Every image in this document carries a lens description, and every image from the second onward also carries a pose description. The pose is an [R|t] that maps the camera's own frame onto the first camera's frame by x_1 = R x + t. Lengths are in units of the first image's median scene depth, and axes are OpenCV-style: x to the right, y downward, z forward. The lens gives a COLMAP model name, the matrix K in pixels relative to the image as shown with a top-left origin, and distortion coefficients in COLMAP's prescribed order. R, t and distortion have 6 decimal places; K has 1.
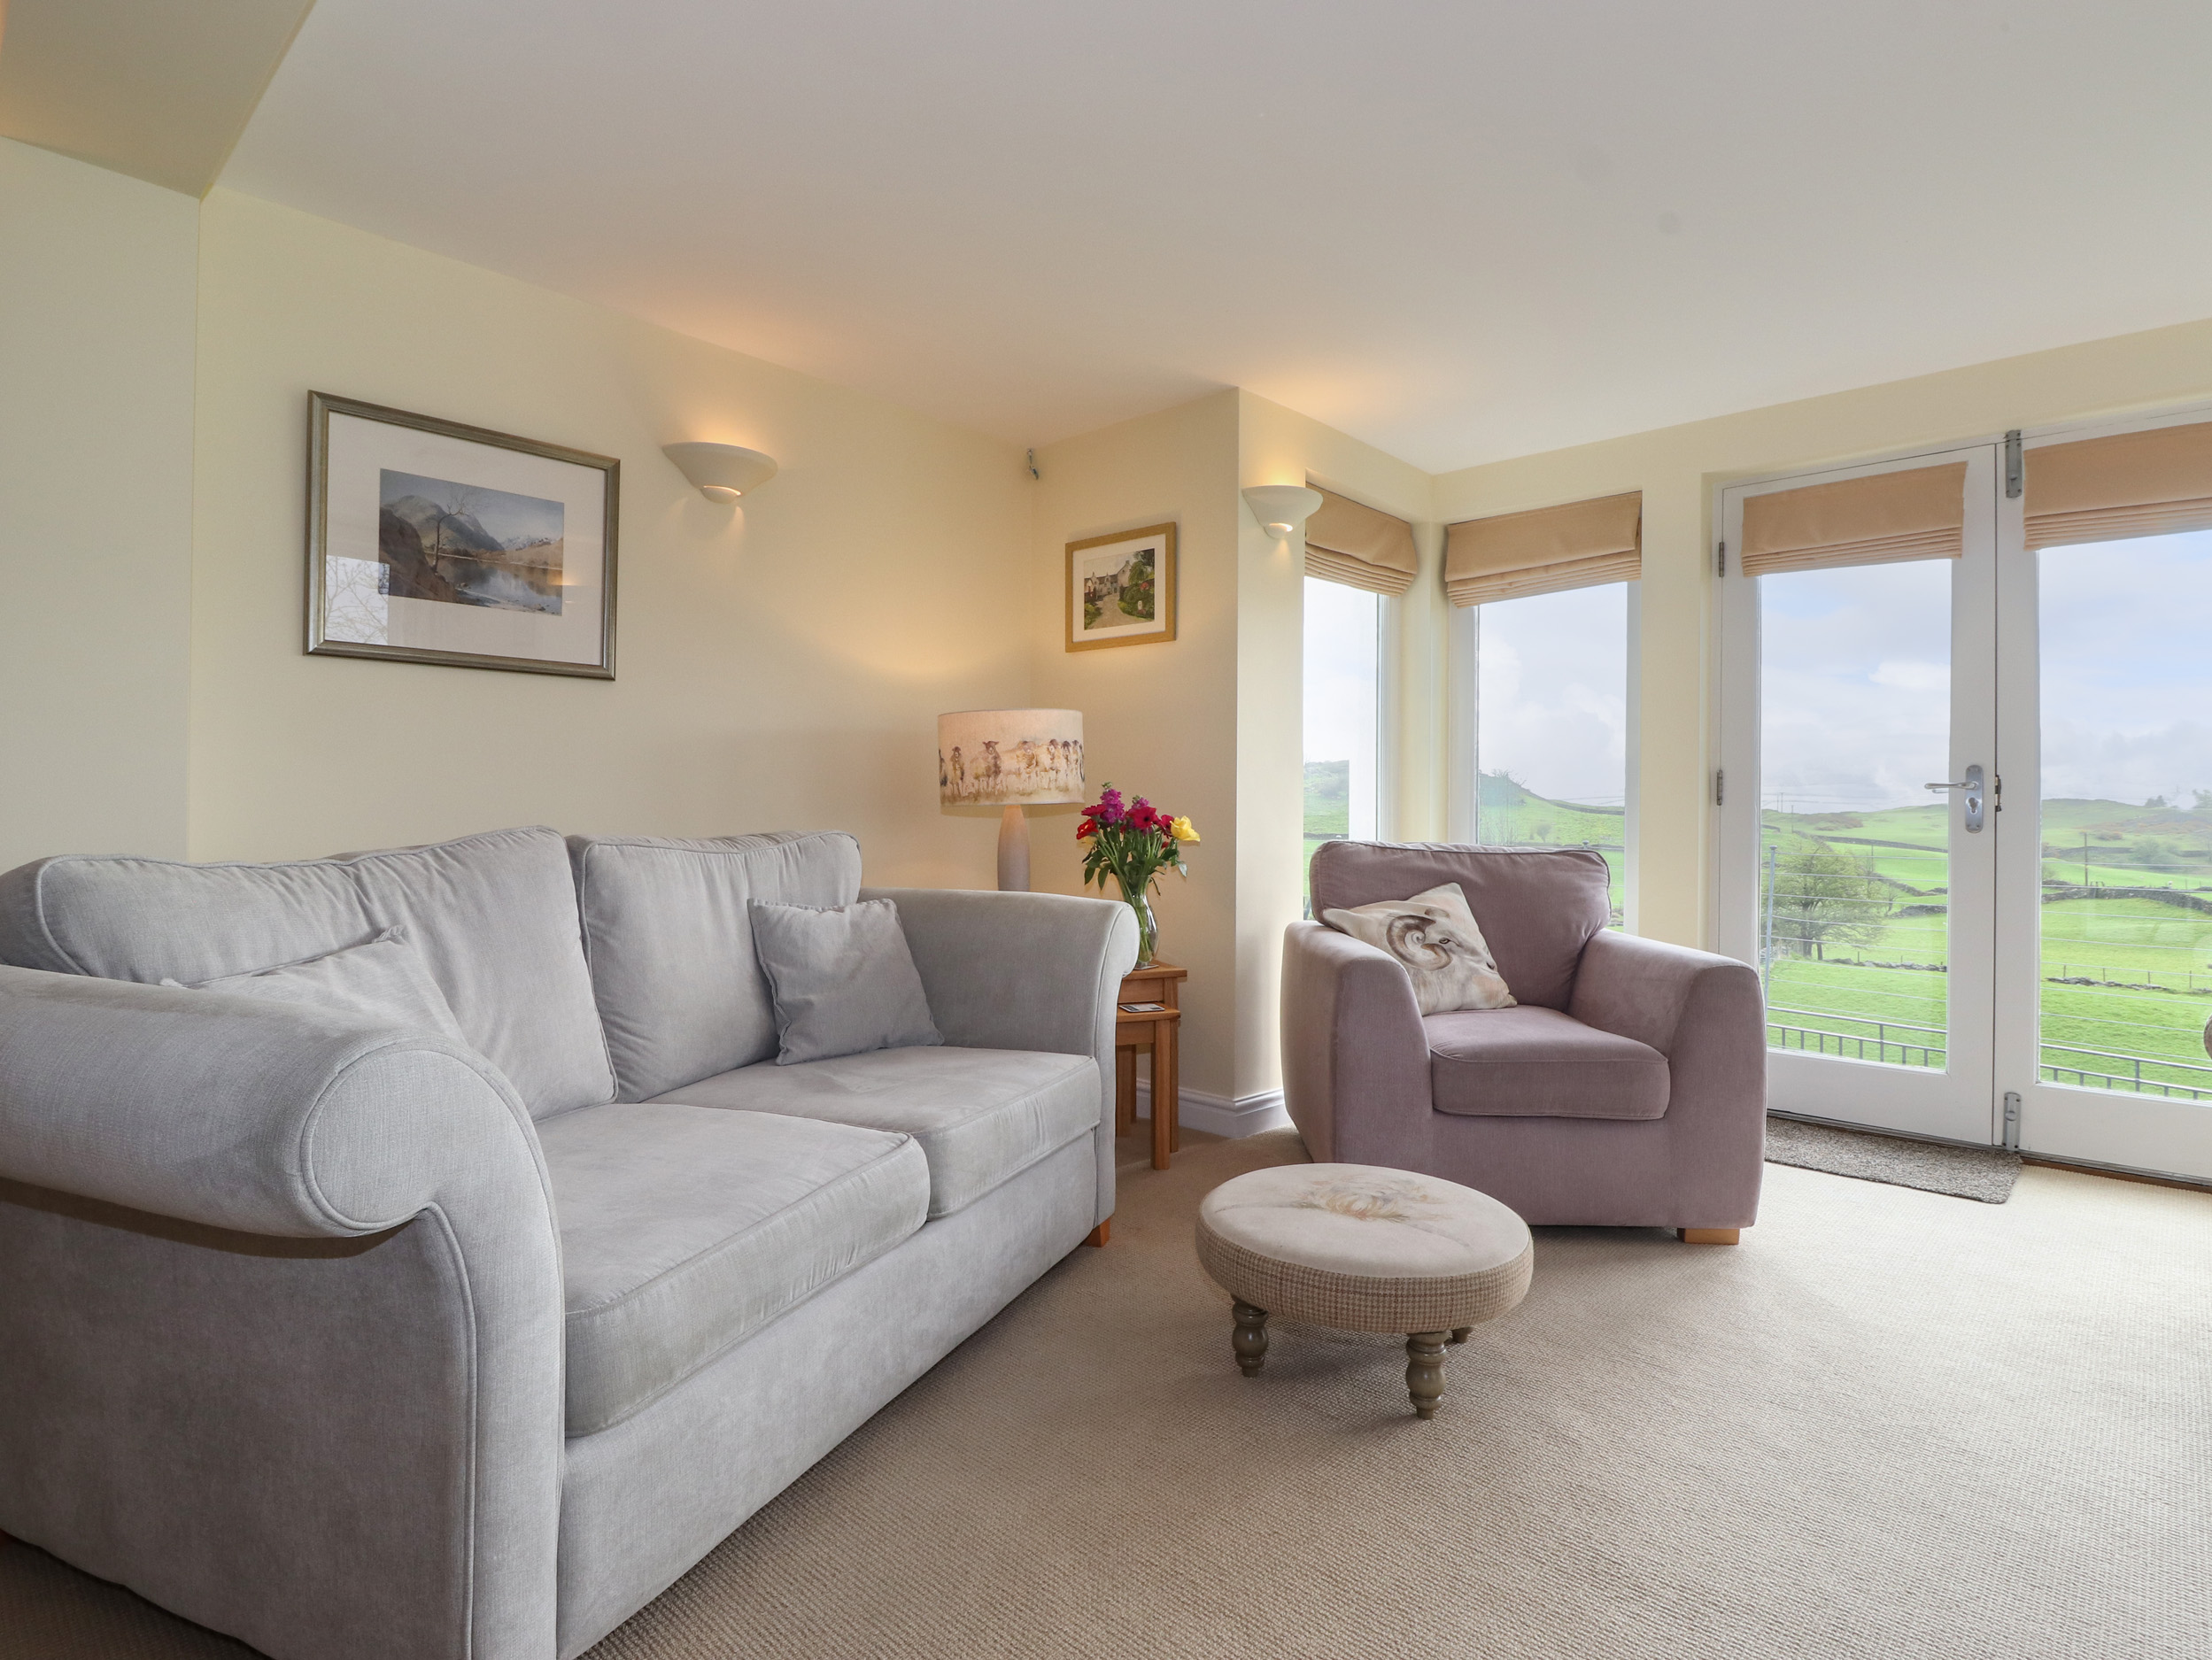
lens RADIAL K [[1151.7, 0, 1108.8], [0, 1151.7, 829.8], [0, 0, 1]] dist [-0.010037, -0.007019]
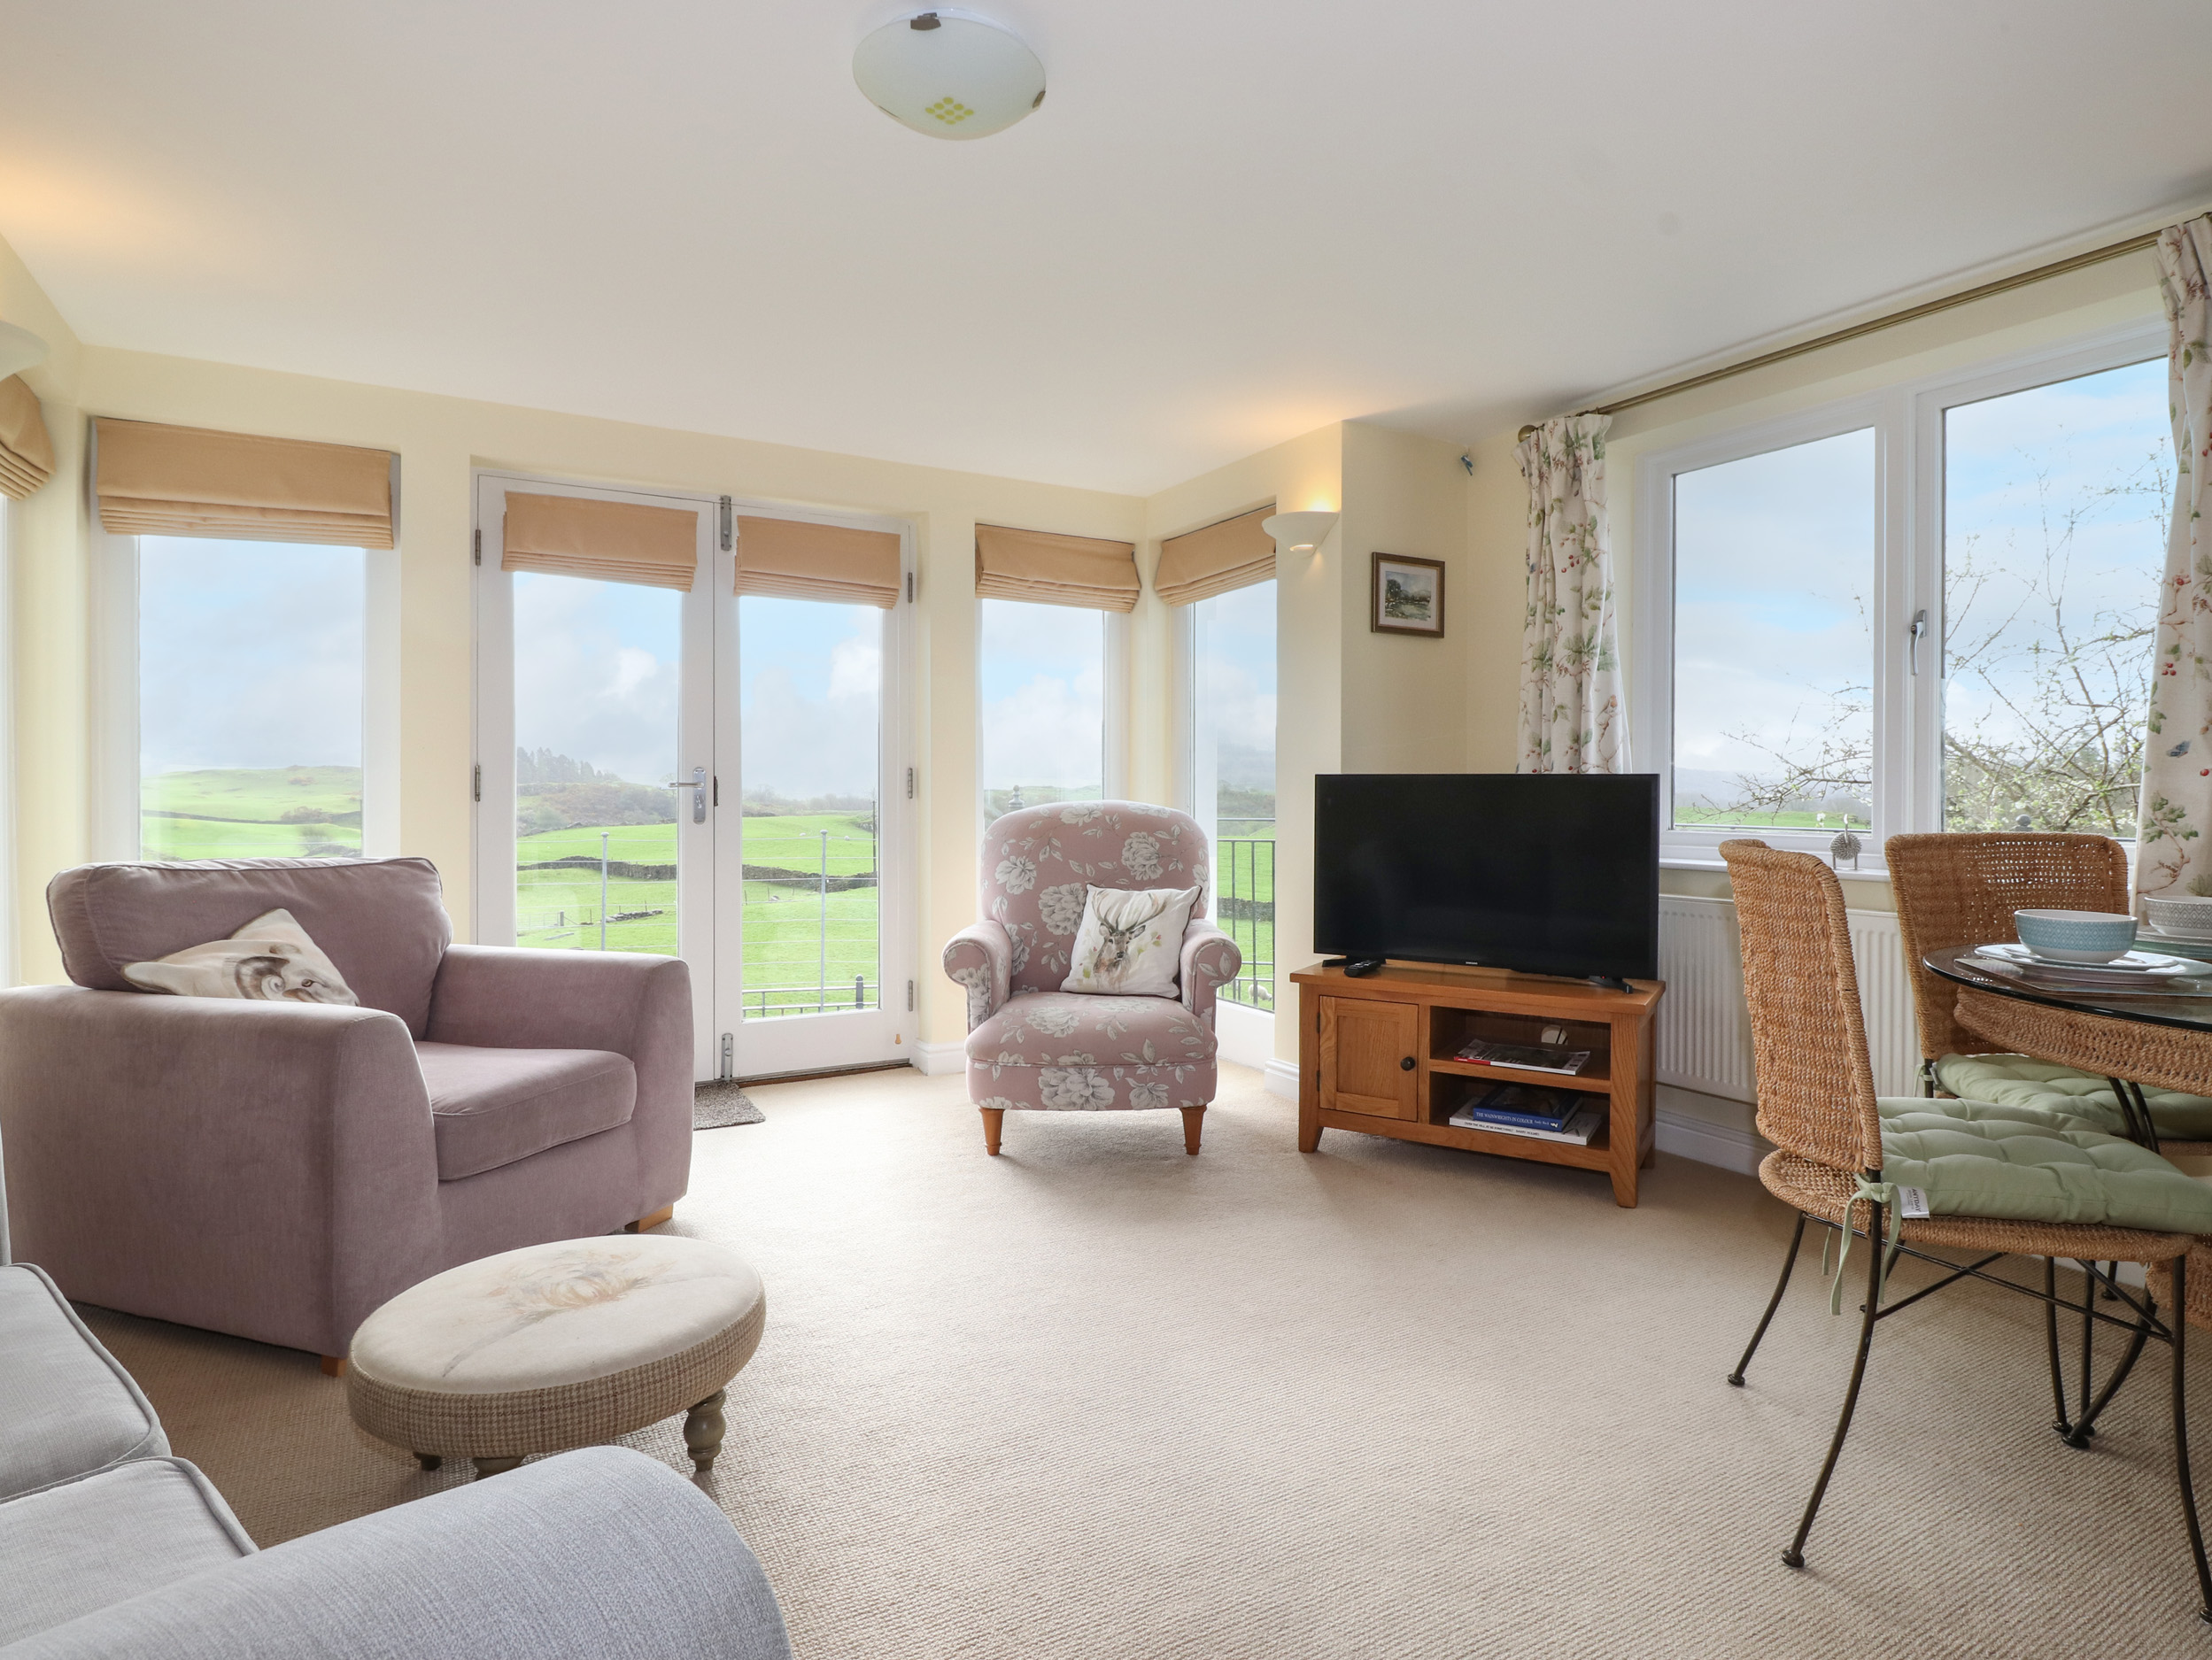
lens RADIAL K [[1220.8, 0, 1108.4], [0, 1220.8, 811.1], [0, 0, 1]] dist [-0.005889, -0.001022]
pose [[0.283931, -0.023084, 0.958567, -0.345206], [0.013199, 0.999710, 0.020165, -0.030865], [-0.958754, 0.006926, 0.284153, 0.226902]]
